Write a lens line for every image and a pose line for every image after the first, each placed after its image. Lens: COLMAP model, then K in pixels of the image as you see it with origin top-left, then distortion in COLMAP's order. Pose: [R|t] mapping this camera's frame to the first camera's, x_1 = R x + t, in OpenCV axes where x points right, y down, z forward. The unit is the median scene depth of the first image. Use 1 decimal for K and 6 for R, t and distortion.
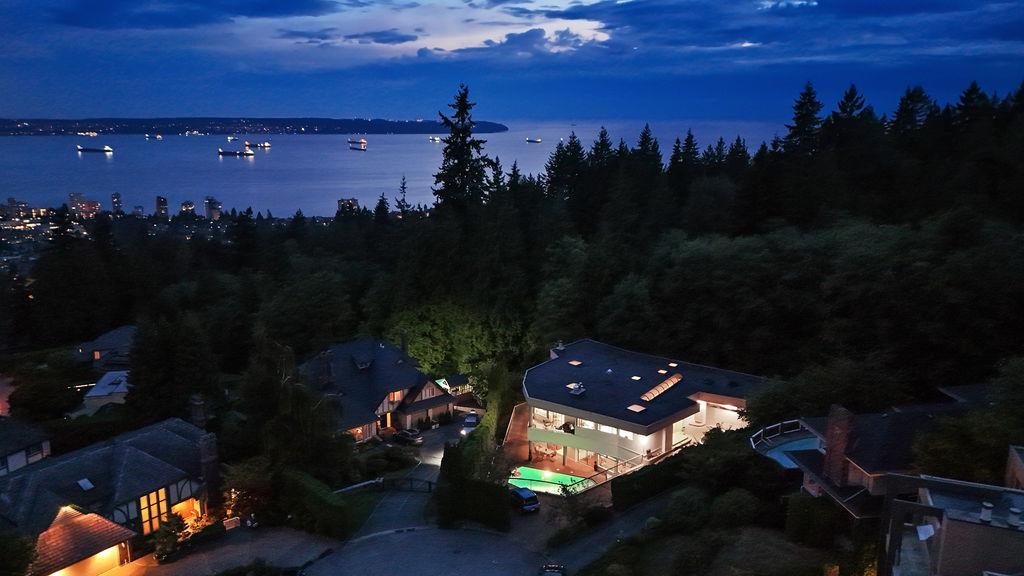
lens RADIAL K [[753.4, 0, 512.0], [0, 753.4, 288.0], [0, 0, 1]] dist [0.108672, -0.130319]
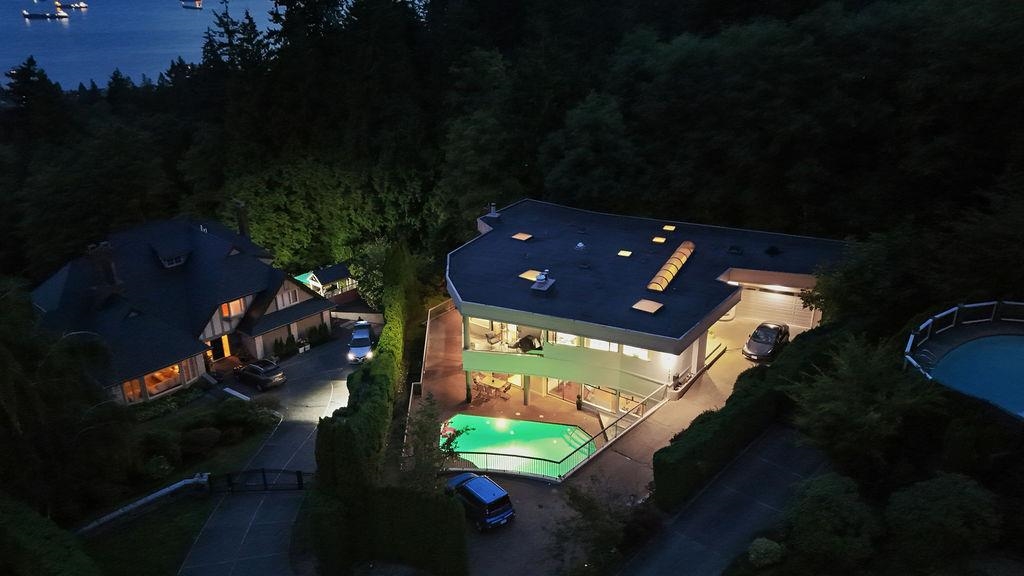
lens RADIAL K [[753.4, 0, 512.0], [0, 753.4, 288.0], [0, 0, 1]] dist [0.108672, -0.130319]
pose [[0.984572, -0.078570, 0.156349, -0.024715], [0.050587, 0.983176, 0.175514, 0.028227], [-0.167509, -0.164897, 0.971982, 0.352543]]
